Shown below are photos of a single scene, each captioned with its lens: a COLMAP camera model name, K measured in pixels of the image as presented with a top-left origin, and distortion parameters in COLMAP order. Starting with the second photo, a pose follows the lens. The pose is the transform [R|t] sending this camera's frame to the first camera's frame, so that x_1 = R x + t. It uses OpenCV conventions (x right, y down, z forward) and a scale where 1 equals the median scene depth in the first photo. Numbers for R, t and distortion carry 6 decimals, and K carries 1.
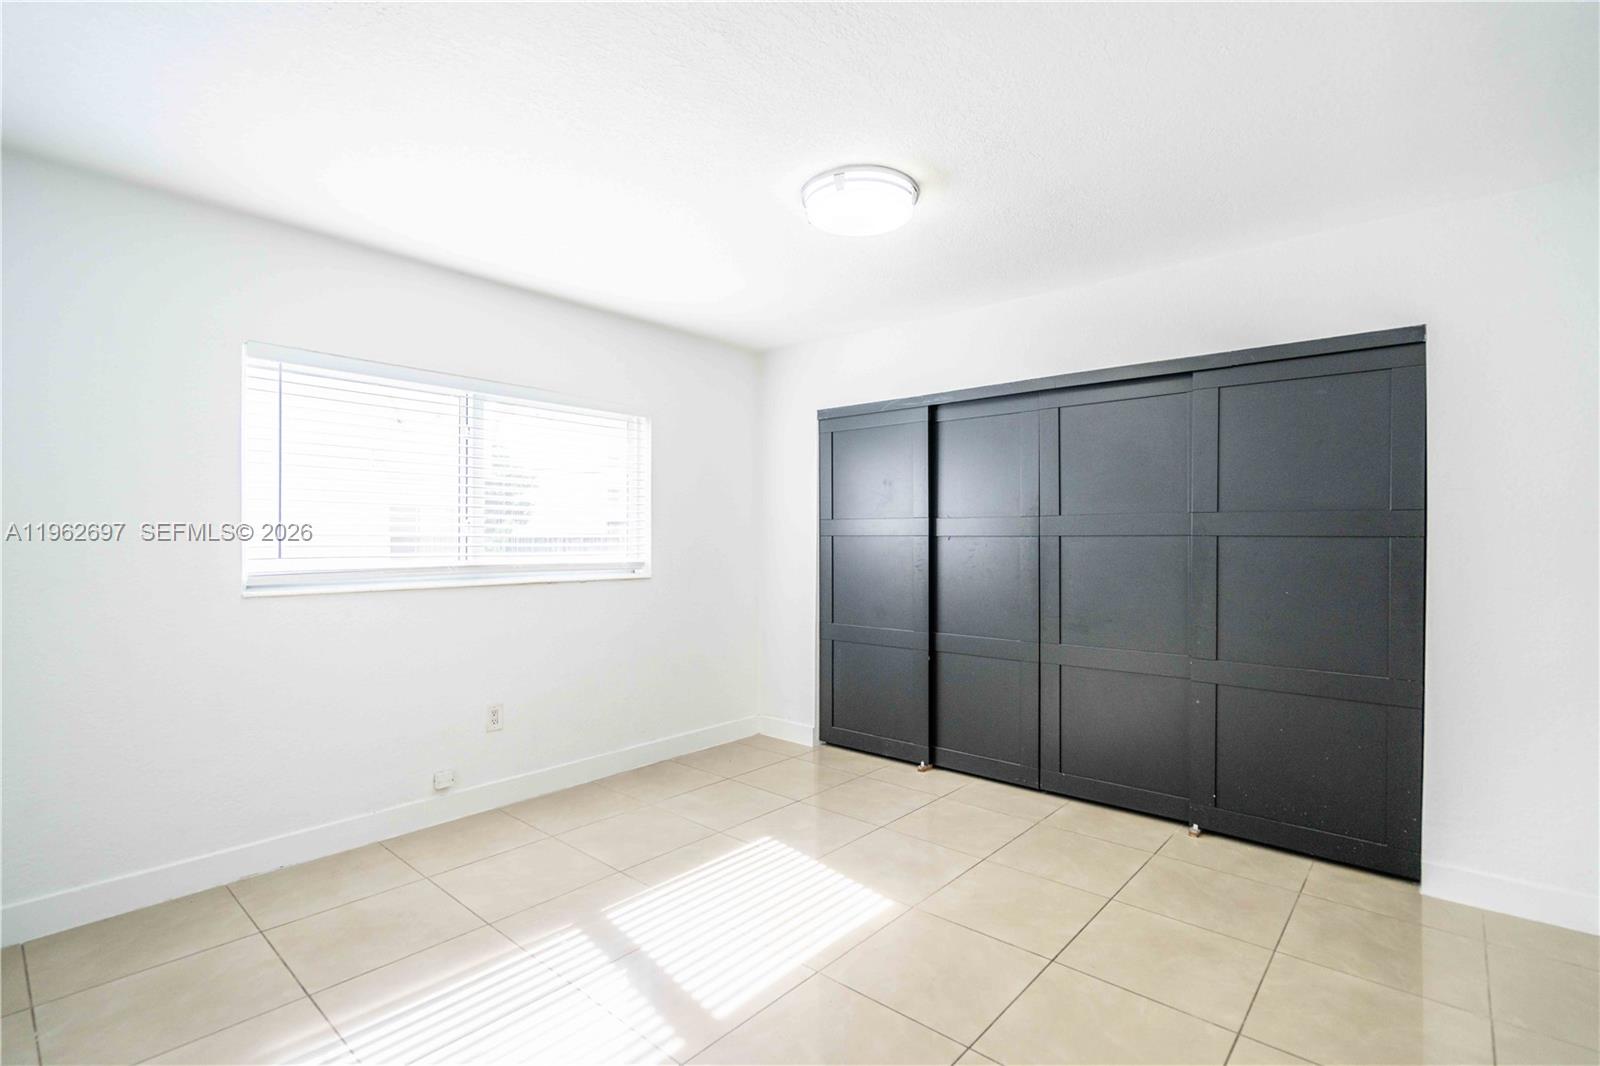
lens RADIAL K [[724.3, 0, 812.3], [0, 724.3, 527.6], [0, 0, 1]] dist [0.000101, 0.000357]
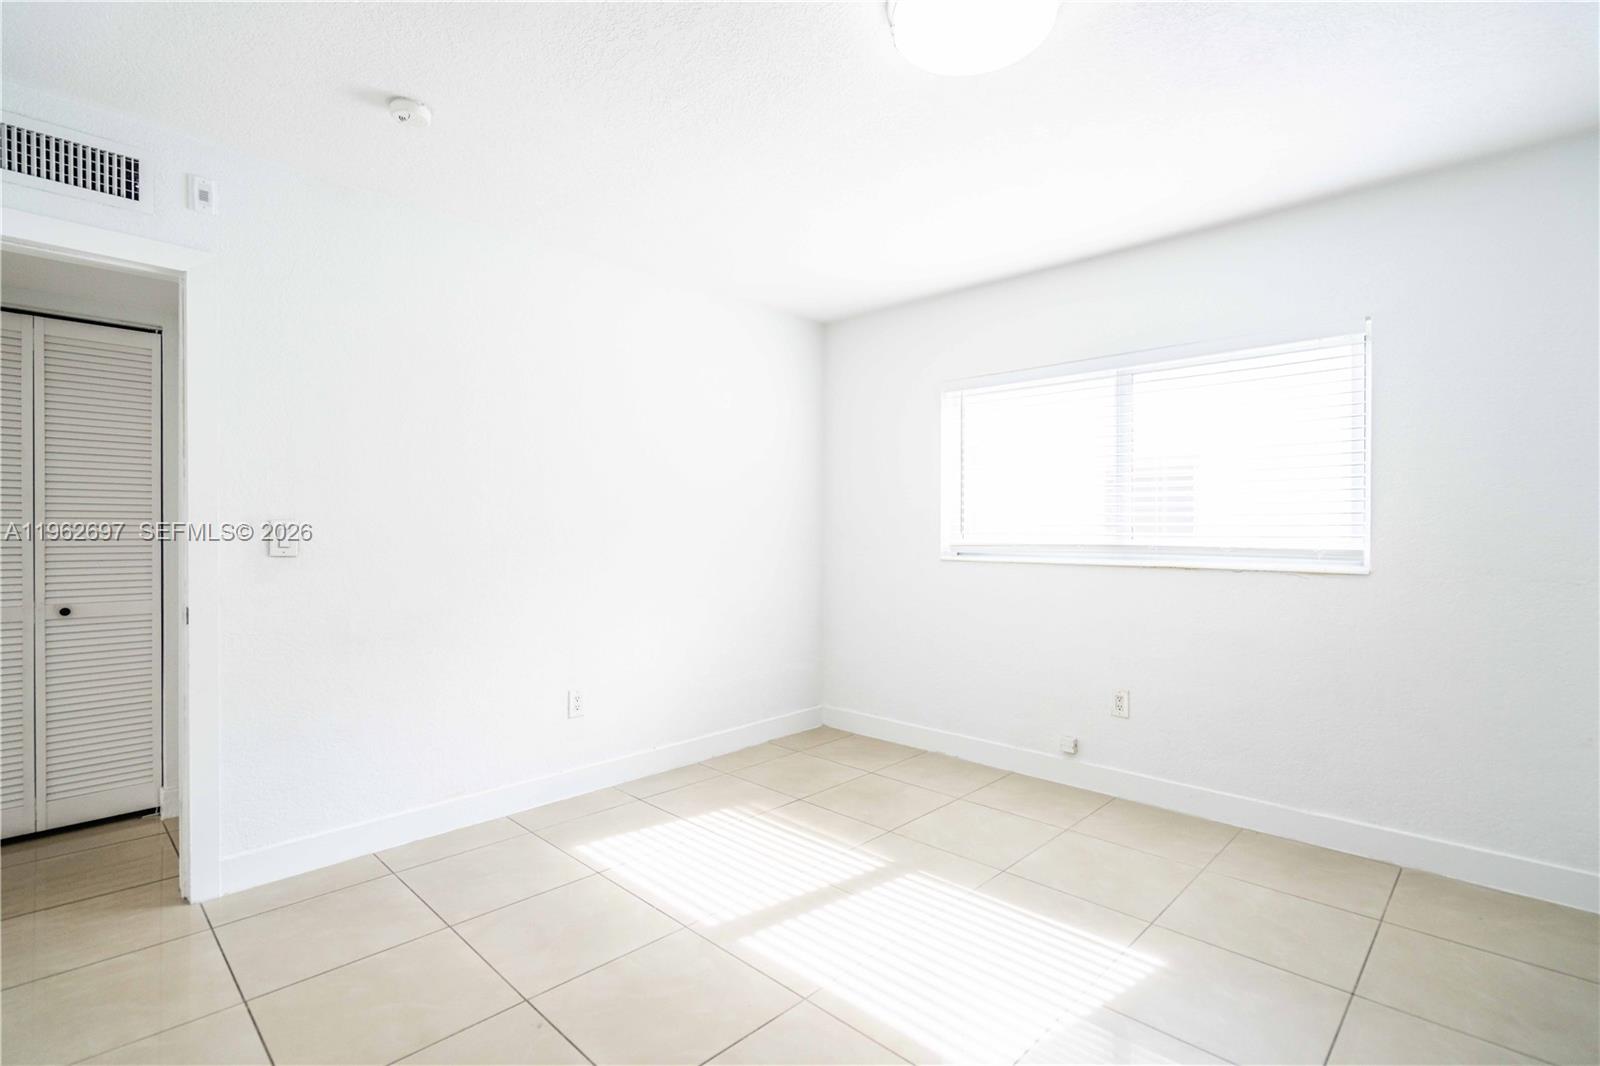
lens RADIAL K [[724.3, 0, 812.3], [0, 724.3, 527.6], [0, 0, 1]] dist [0.000101, 0.000357]
pose [[-0.017227, 0.000251, -0.999852, 0.630474], [0.016119, 0.999870, -0.000027, 0.025933], [0.999722, -0.016117, -0.017229, 0.726822]]
